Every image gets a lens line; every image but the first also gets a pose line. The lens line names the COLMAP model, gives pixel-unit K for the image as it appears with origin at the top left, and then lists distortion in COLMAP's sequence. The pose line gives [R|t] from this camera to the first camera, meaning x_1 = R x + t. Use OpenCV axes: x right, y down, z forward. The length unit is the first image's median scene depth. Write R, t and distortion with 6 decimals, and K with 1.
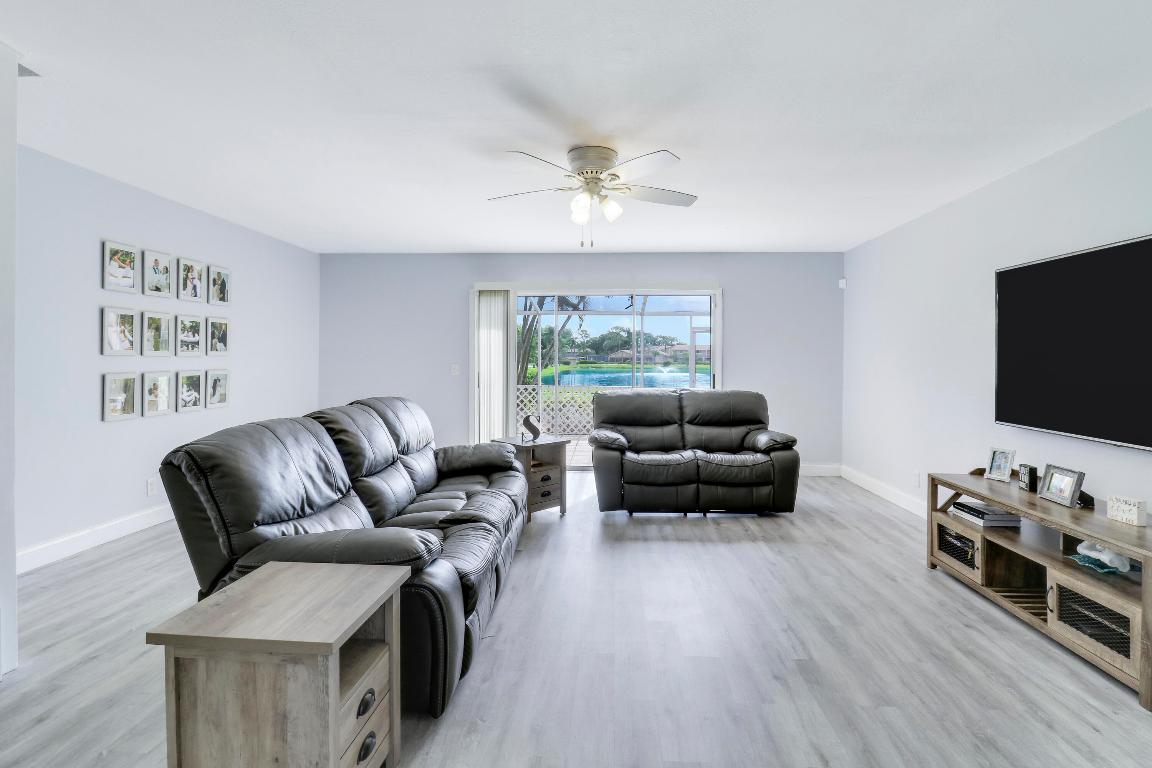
lens RADIAL K [[541.4, 0, 581.2], [0, 541.4, 365.8], [0, 0, 1]] dist [-0.000369, -0.014202]
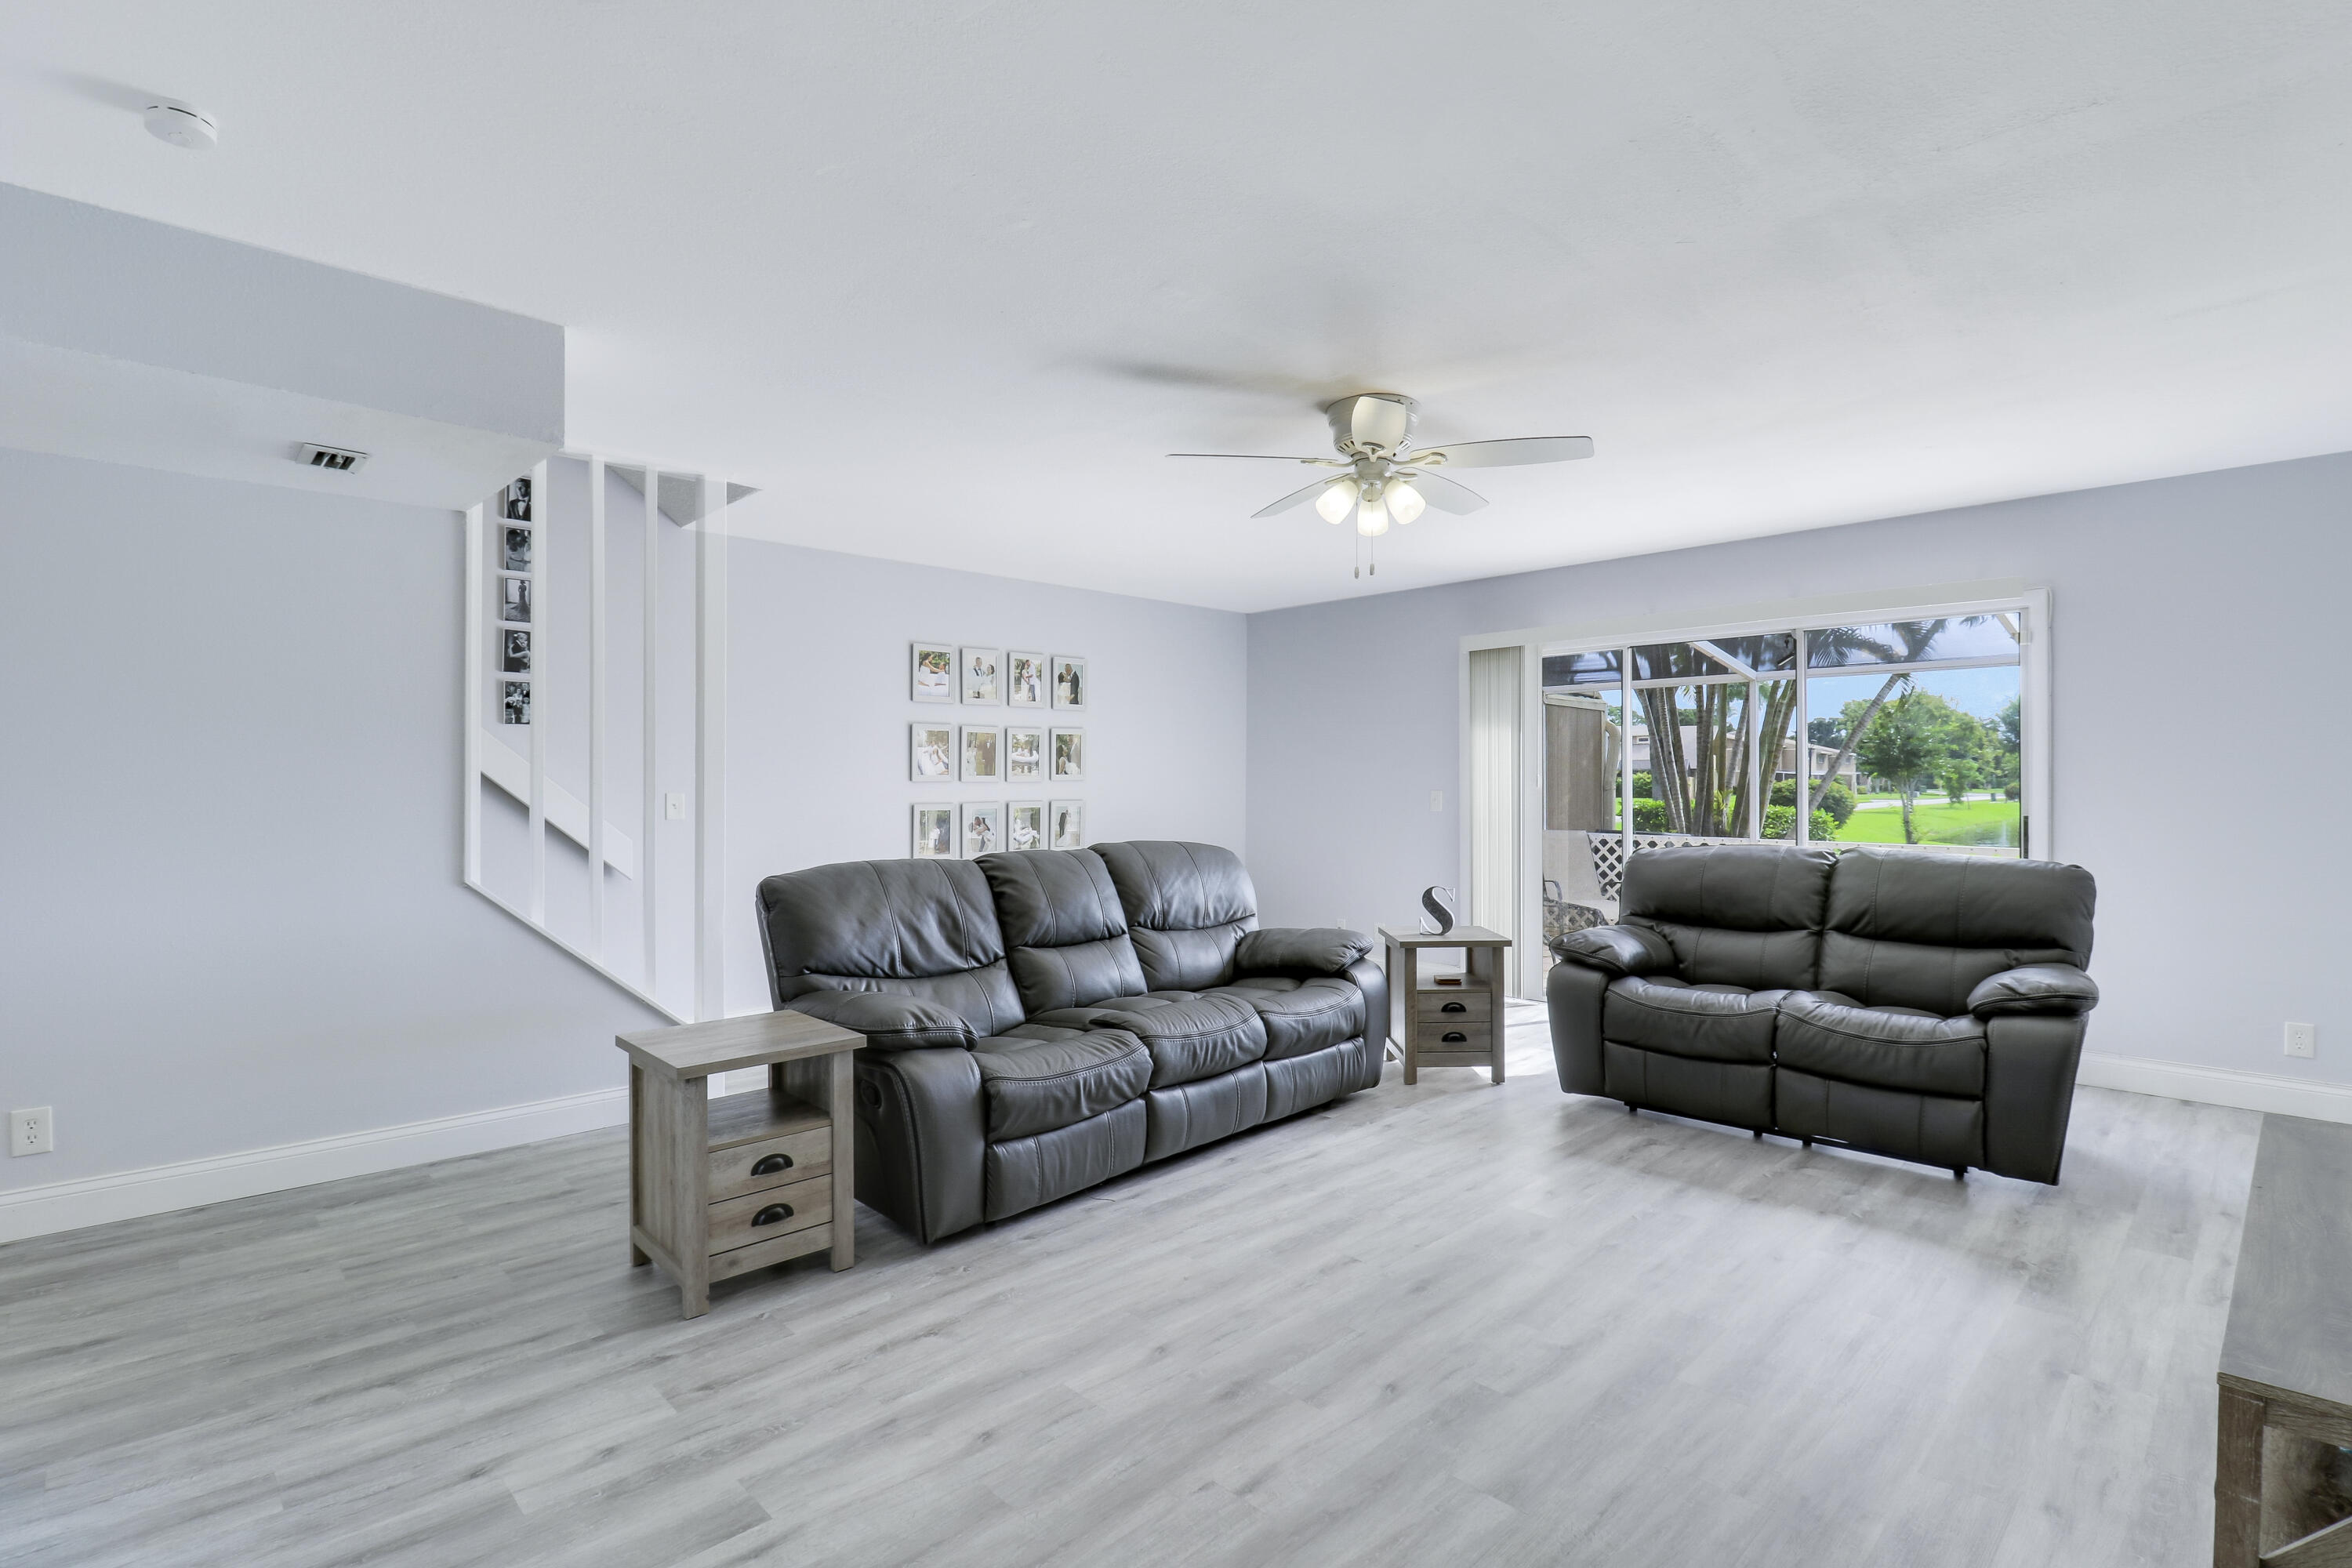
lens RADIAL K [[1093.8, 0, 1188.5], [0, 1093.8, 778.8], [0, 0, 1]] dist [0.002106, -0.012675]
pose [[0.737652, -0.009876, -0.675109, 0.491853], [-0.000183, 0.999890, -0.014826, 0.000966], [0.675181, 0.011060, 0.737569, 0.039736]]
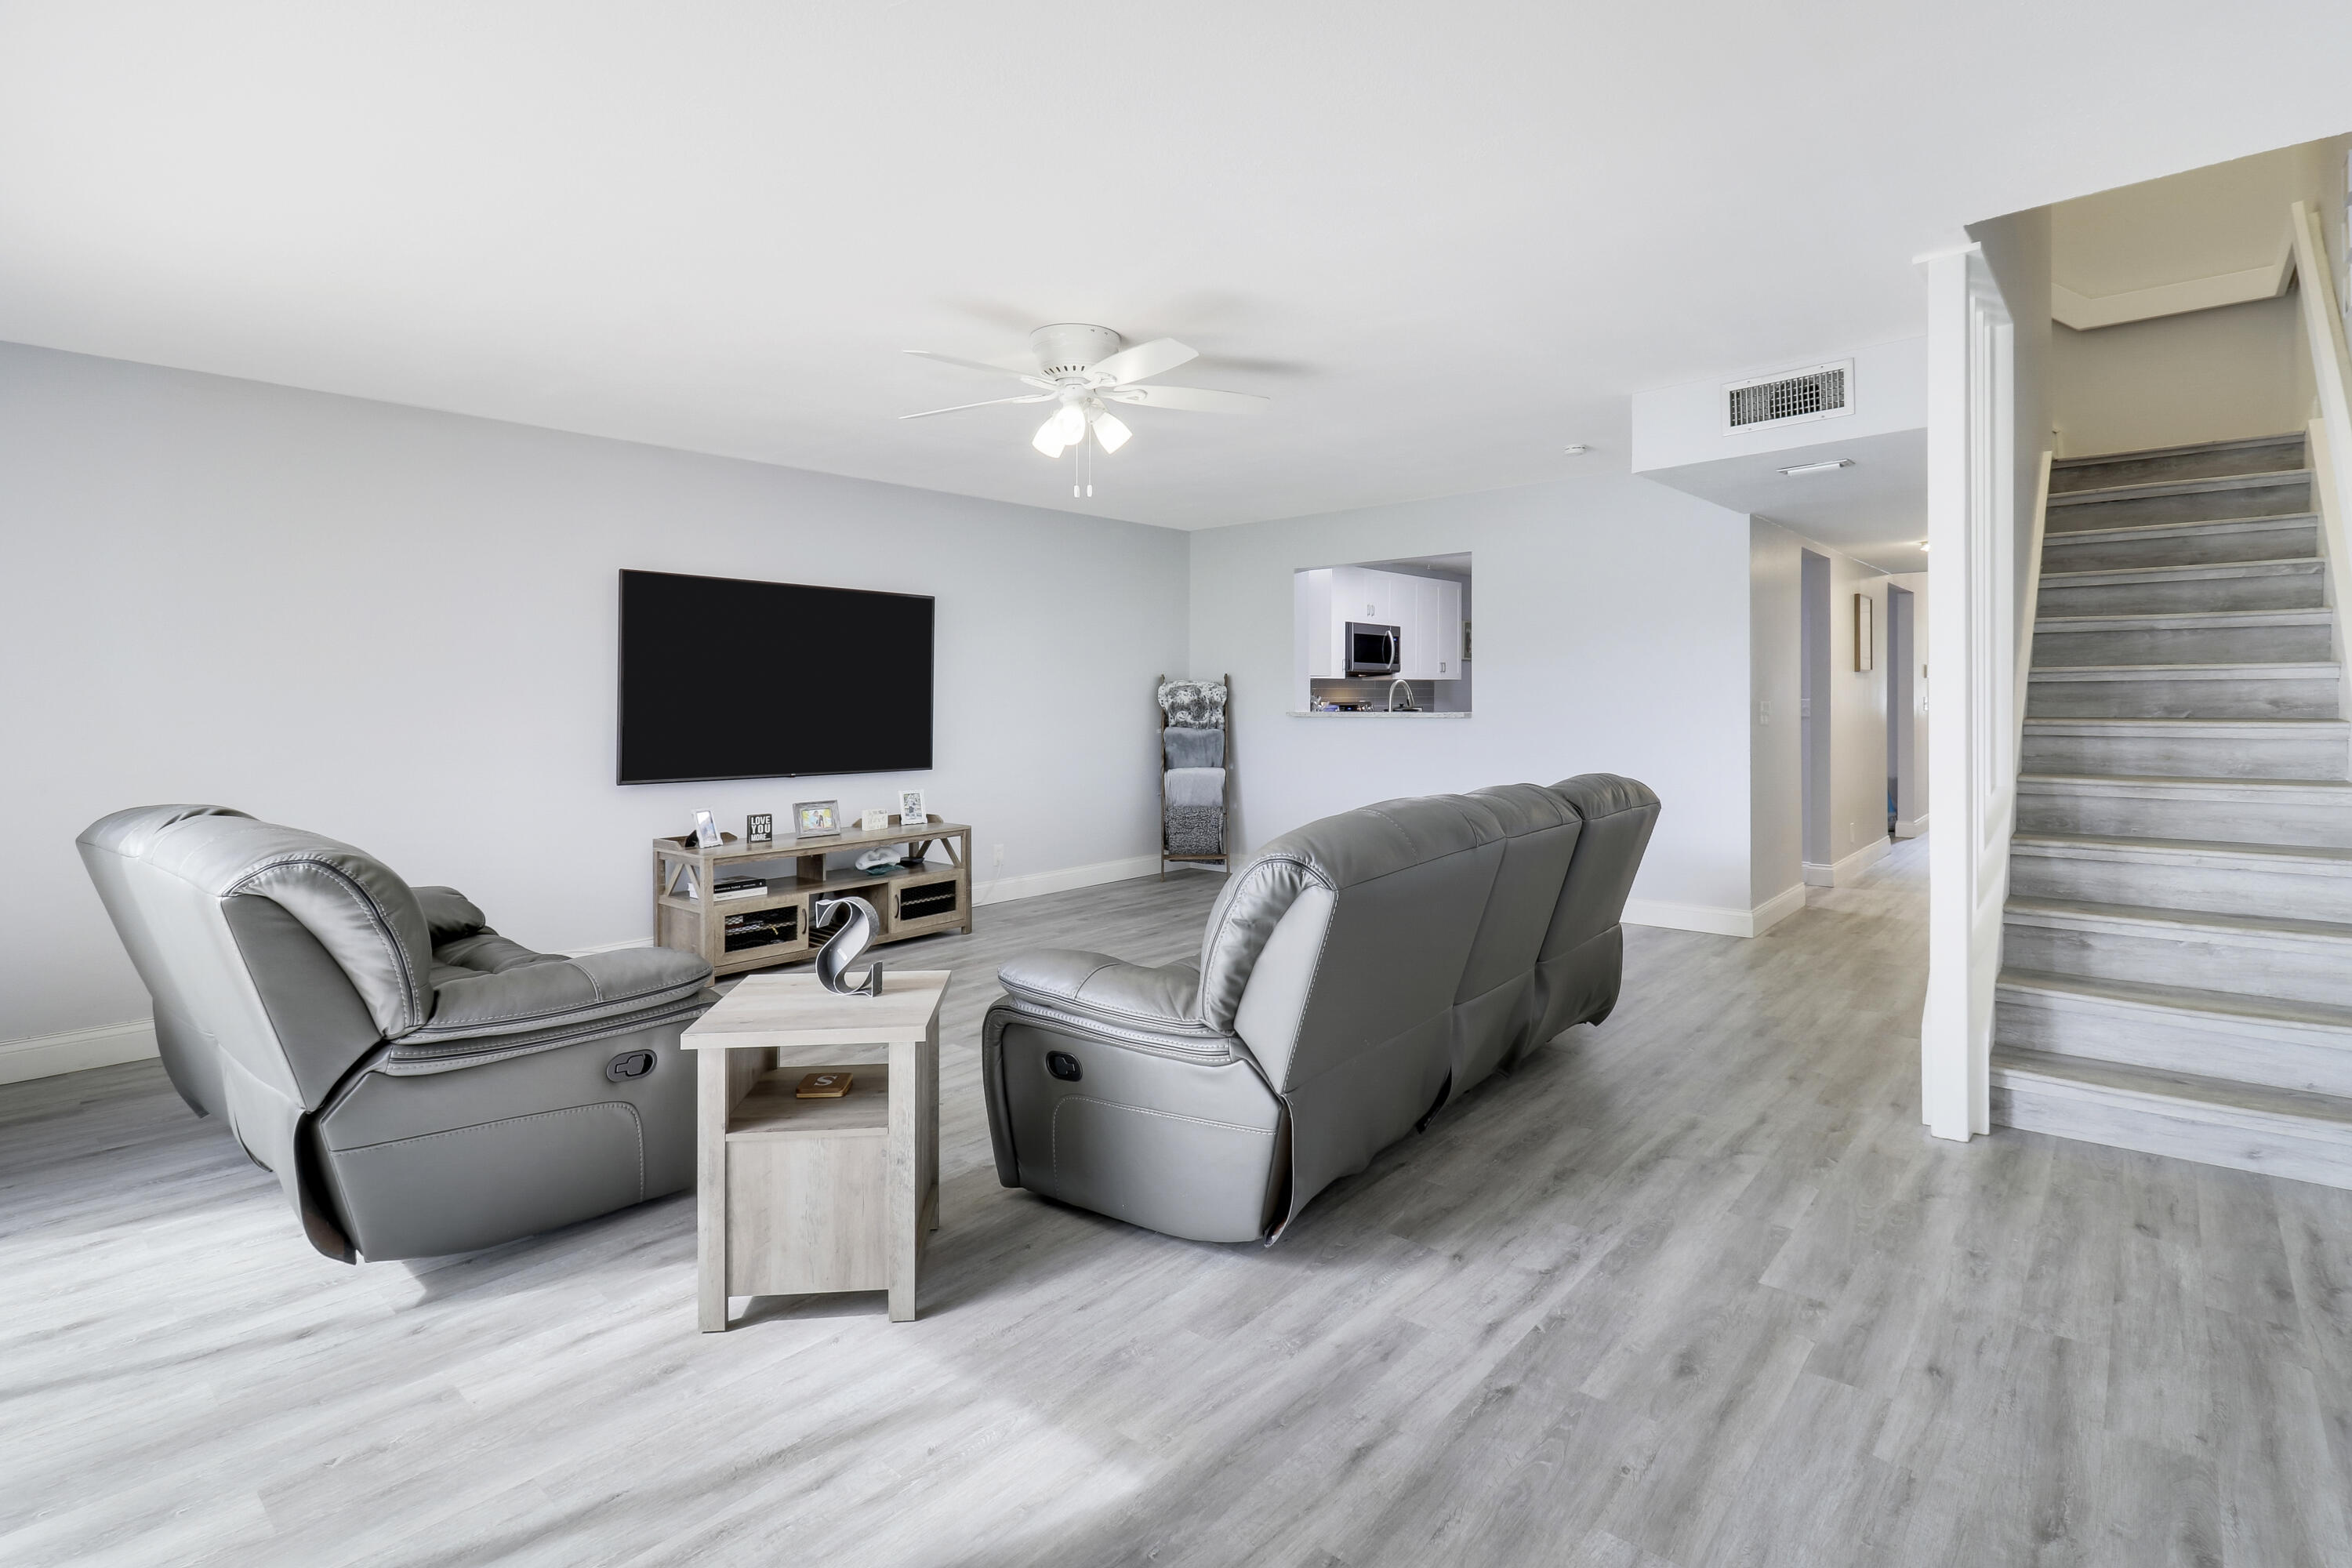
lens RADIAL K [[1101.6, 0, 1199.0], [0, 1101.6, 751.6], [0, 0, 1]] dist [0.002445, -0.011994]
pose [[-0.792720, -0.037141, 0.608454, -0.602940], [0.000465, 0.998105, 0.061531, -0.020454], [-0.609586, 0.049060, -0.791200, 1.420606]]
